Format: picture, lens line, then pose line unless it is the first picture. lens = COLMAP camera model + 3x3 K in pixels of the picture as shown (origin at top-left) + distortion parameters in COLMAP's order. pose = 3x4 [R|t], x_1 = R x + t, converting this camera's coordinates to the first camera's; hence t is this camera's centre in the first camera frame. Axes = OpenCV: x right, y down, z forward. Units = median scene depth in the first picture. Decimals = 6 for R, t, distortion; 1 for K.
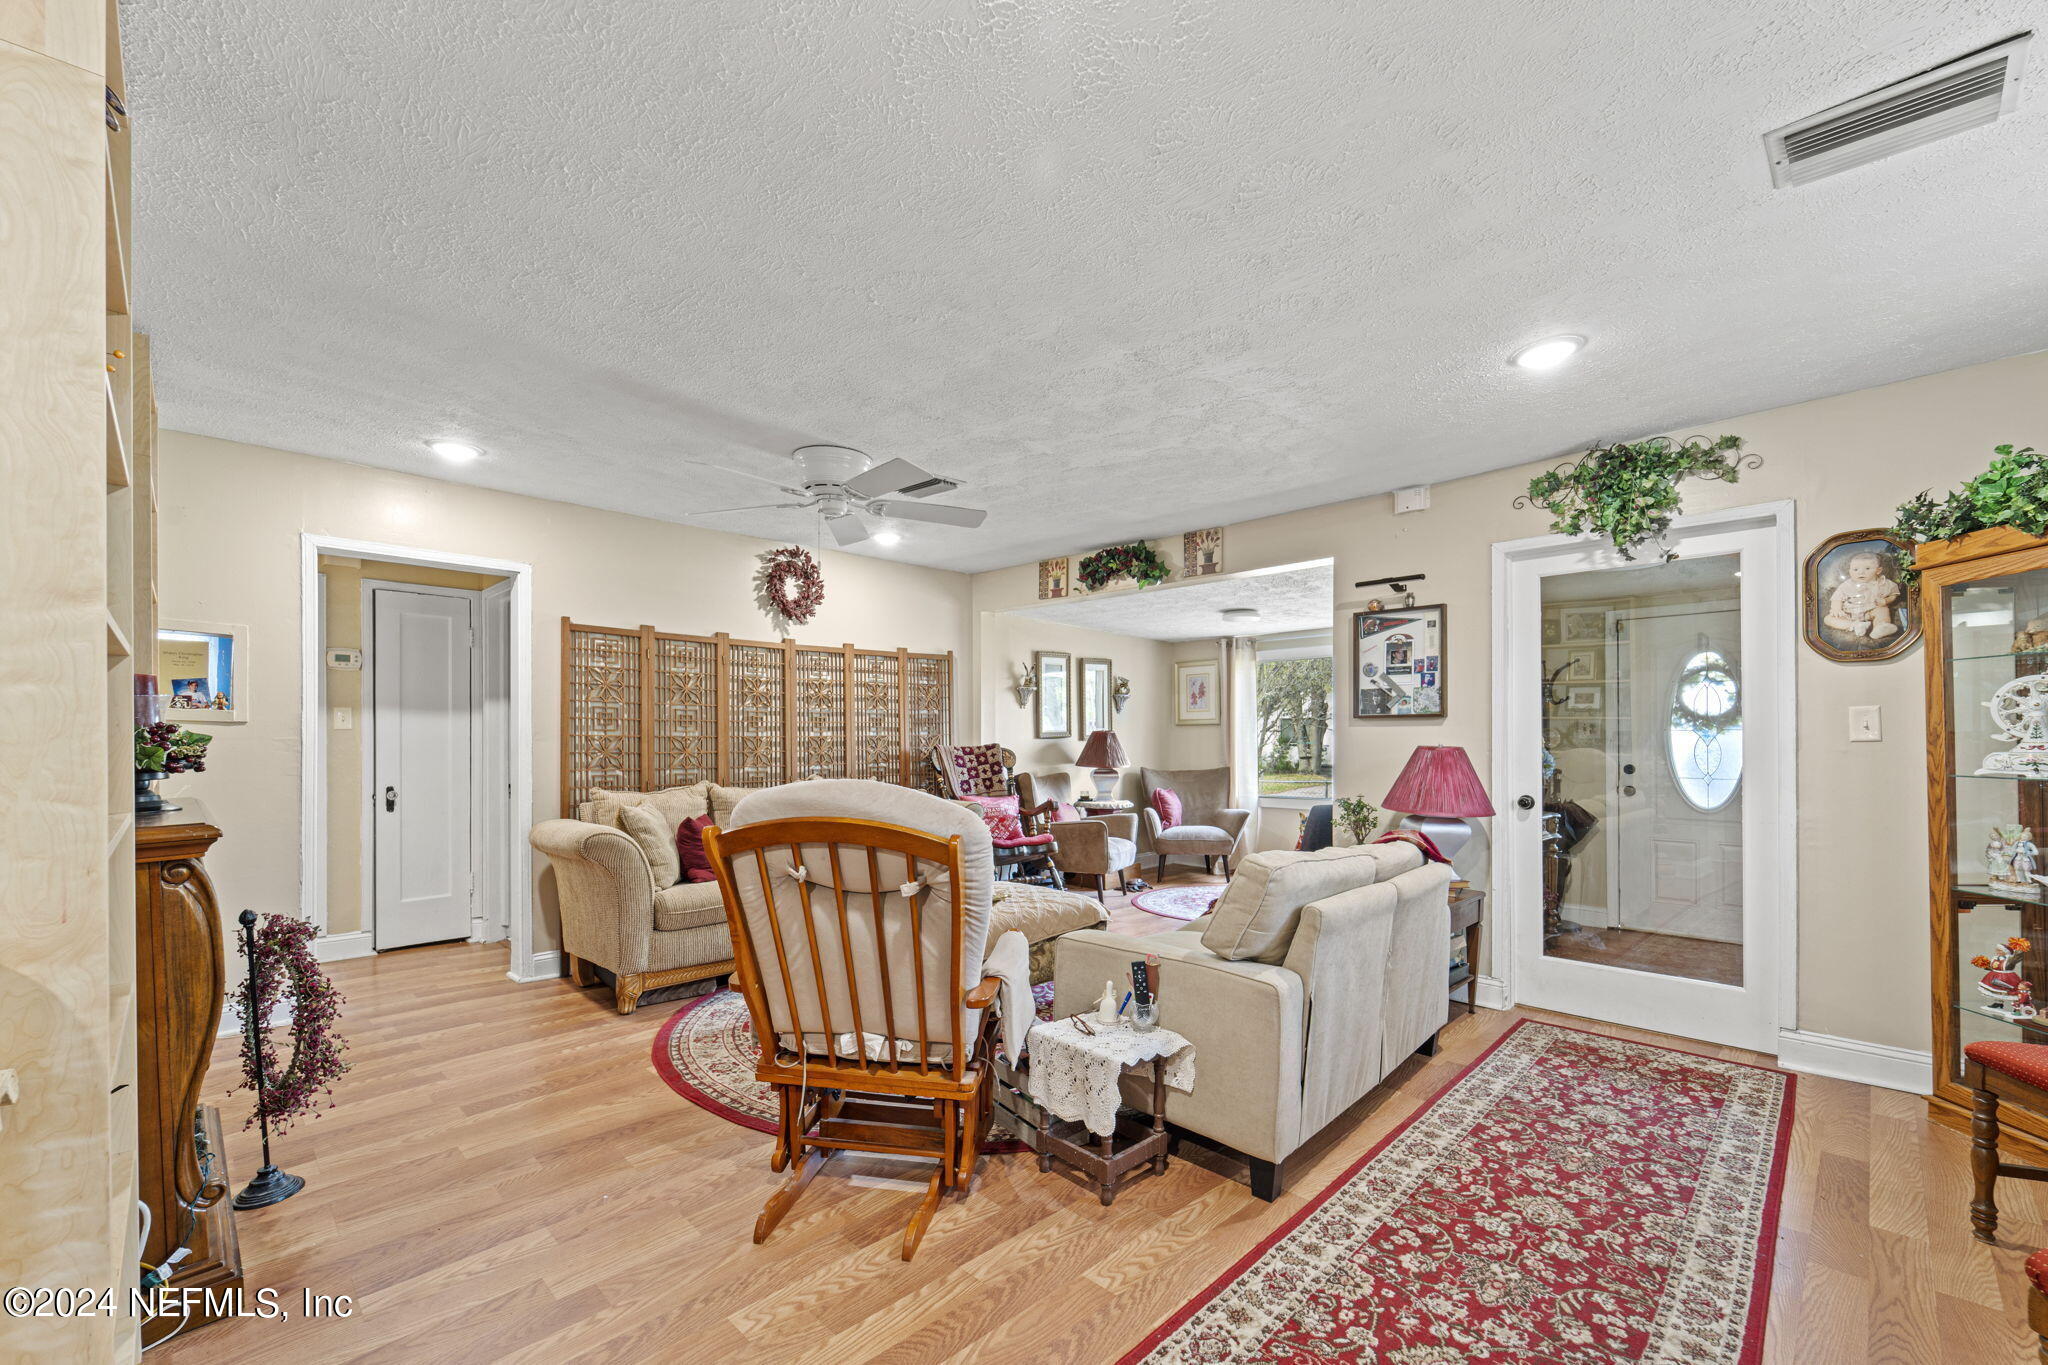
lens RADIAL K [[836.3, 0, 1036.8], [0, 836.3, 734.5], [0, 0, 1]] dist [0.000700, -0.000846]
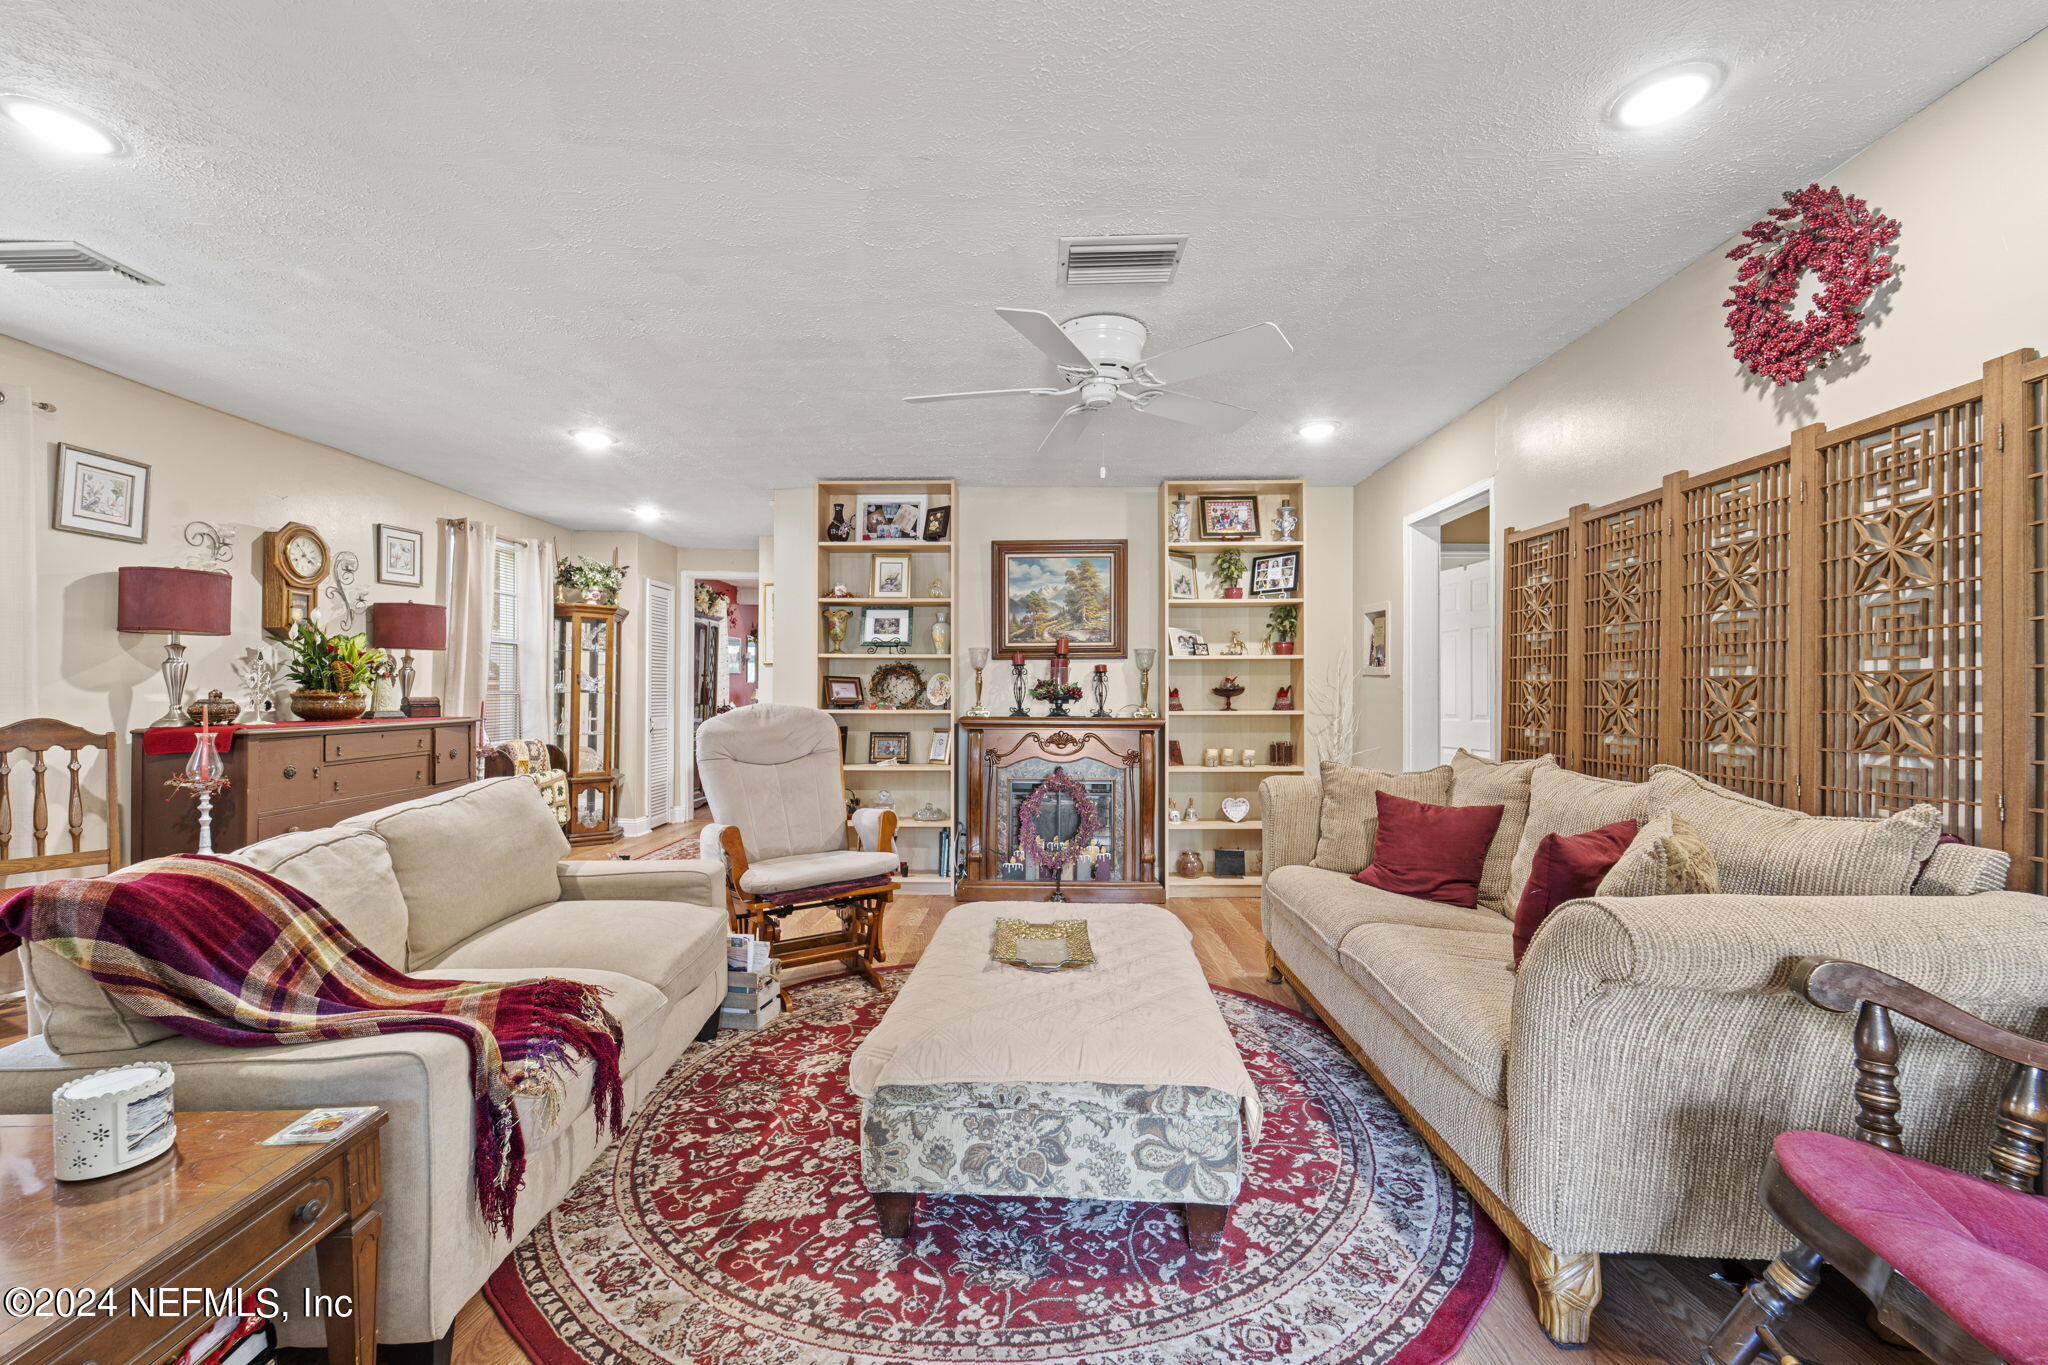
lens RADIAL K [[836.3, 0, 1029.0], [0, 836.3, 673.5], [0, 0, 1]] dist [0.000700, -0.000846]
pose [[-0.720903, -0.021617, -0.692699, 0.286379], [-0.002963, 0.999600, -0.028111, 0.016787], [0.693030, -0.018213, -0.720679, 1.231057]]
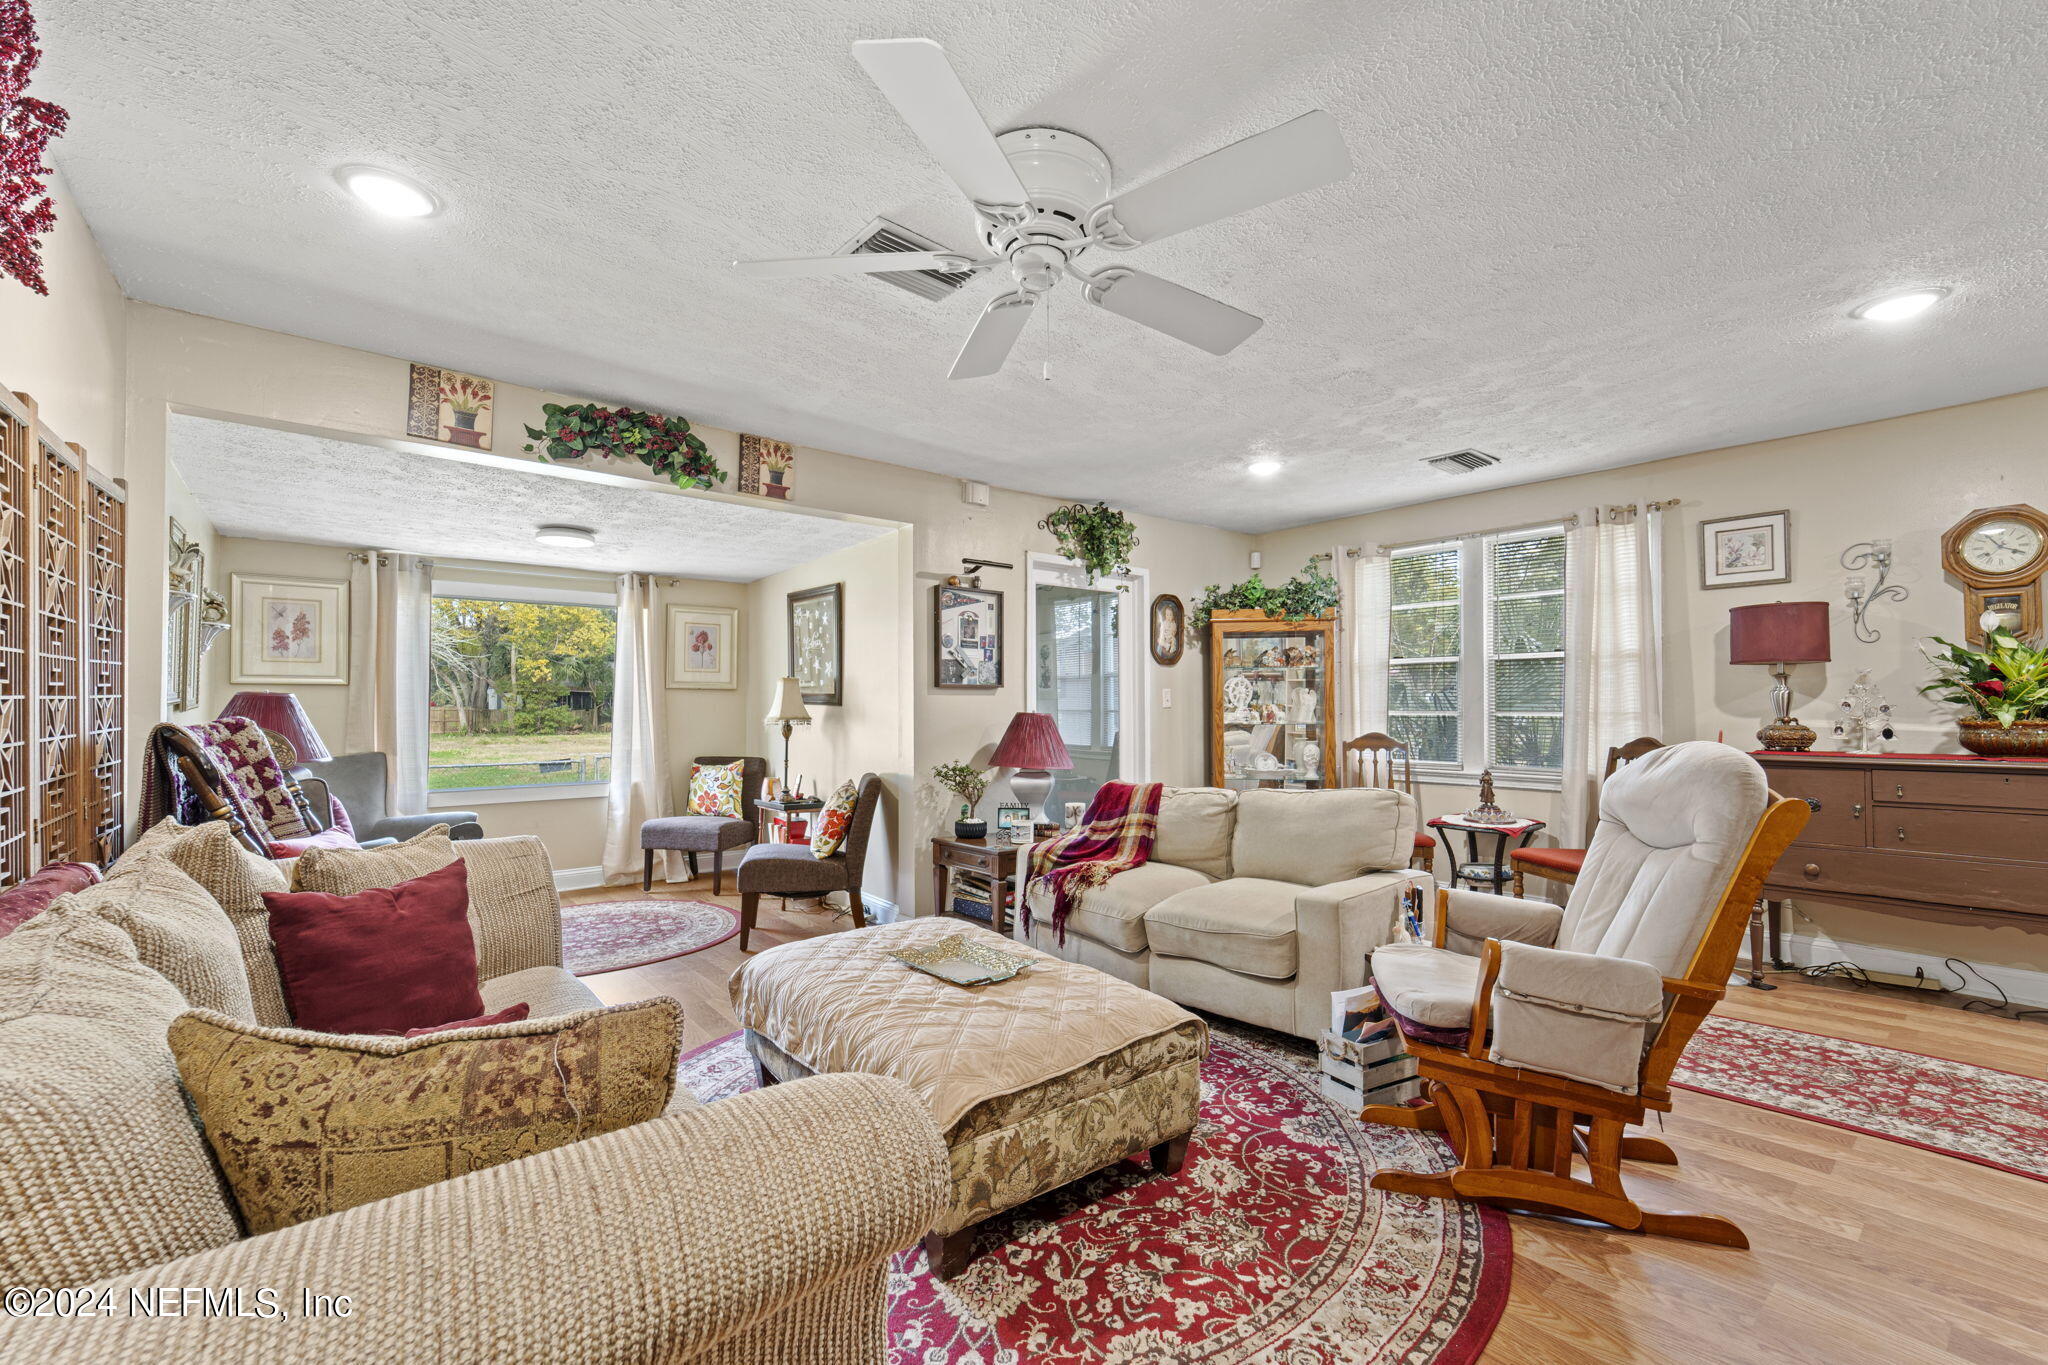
lens RADIAL K [[836.3, 0, 1031.9], [0, 836.3, 689.8], [0, 0, 1]] dist [0.000700, -0.000846]
pose [[0.104671, 0.021964, 0.994264, -0.613109], [-0.002389, 0.999759, -0.021834, 0.006251], [-0.994504, -0.000089, 0.104698, 0.759336]]
